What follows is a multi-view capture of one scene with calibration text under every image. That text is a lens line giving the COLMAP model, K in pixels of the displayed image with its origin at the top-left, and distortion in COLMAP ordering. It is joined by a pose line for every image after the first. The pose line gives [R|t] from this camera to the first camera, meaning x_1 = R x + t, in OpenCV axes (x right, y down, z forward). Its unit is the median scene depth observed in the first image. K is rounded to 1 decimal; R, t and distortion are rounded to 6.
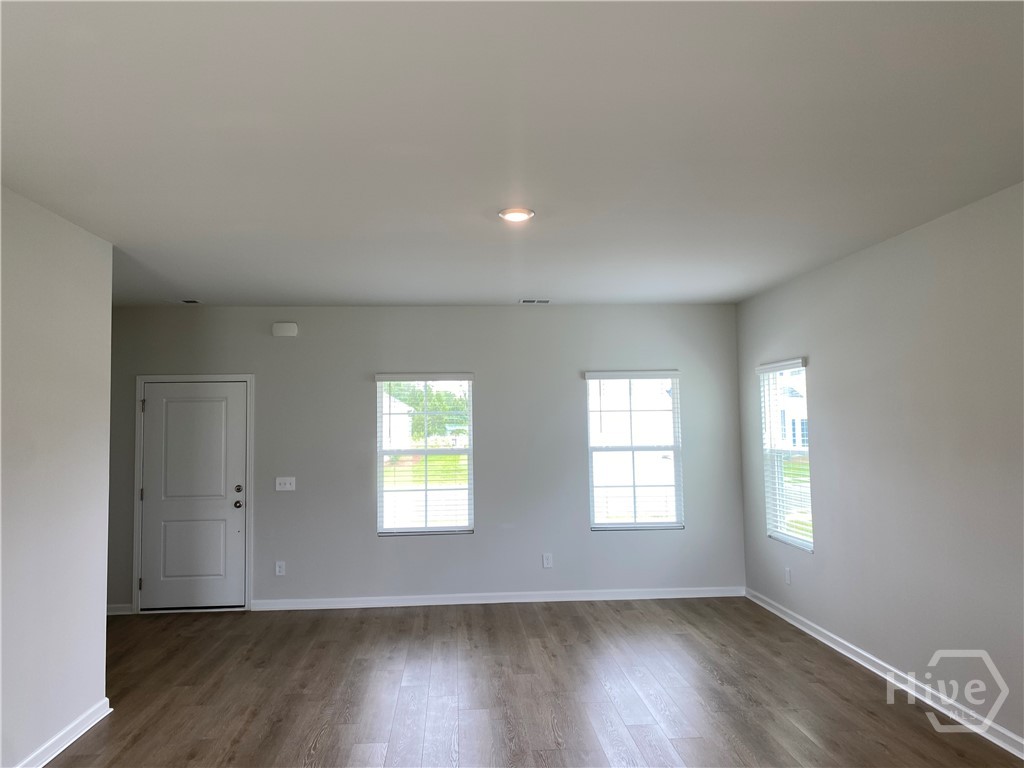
lens RADIAL K [[781.4, 0, 509.4], [0, 781.4, 380.6], [0, 0, 1]] dist [0.010460, 0.000768]
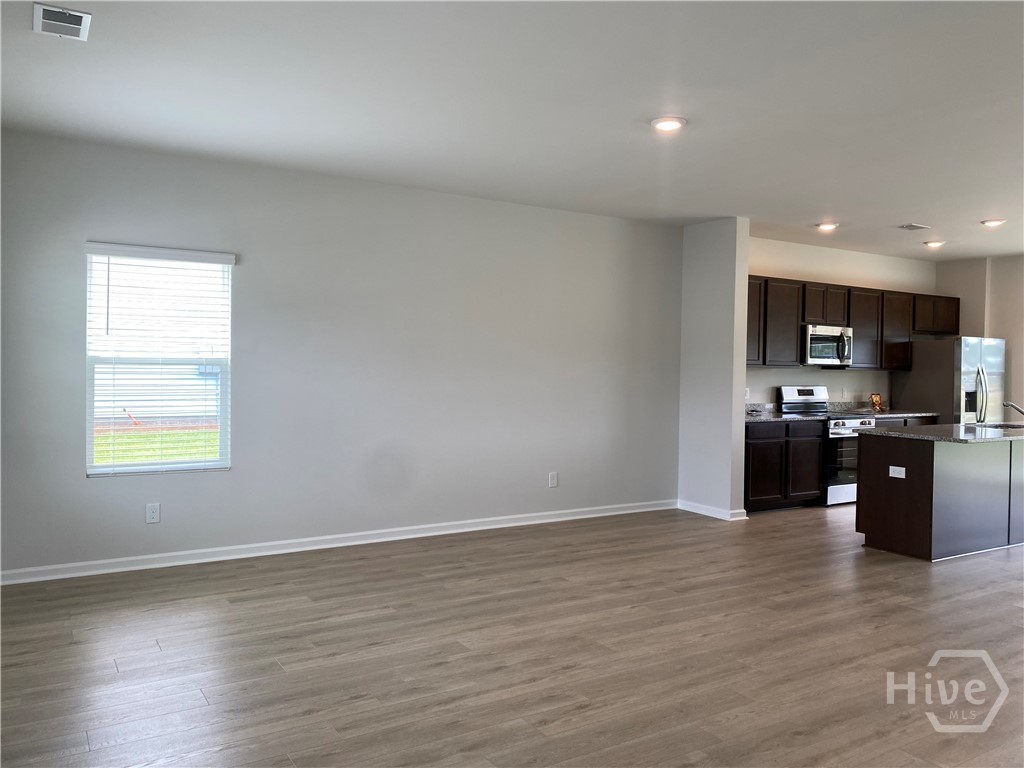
lens RADIAL K [[781.4, 0, 508.6], [0, 781.4, 381.8], [0, 0, 1]] dist [0.010460, 0.000768]
pose [[-0.470973, -0.011533, 0.882072, -0.645387], [-0.055590, 0.998315, -0.016629, 0.130397], [-0.880394, -0.056866, -0.470821, 1.303794]]
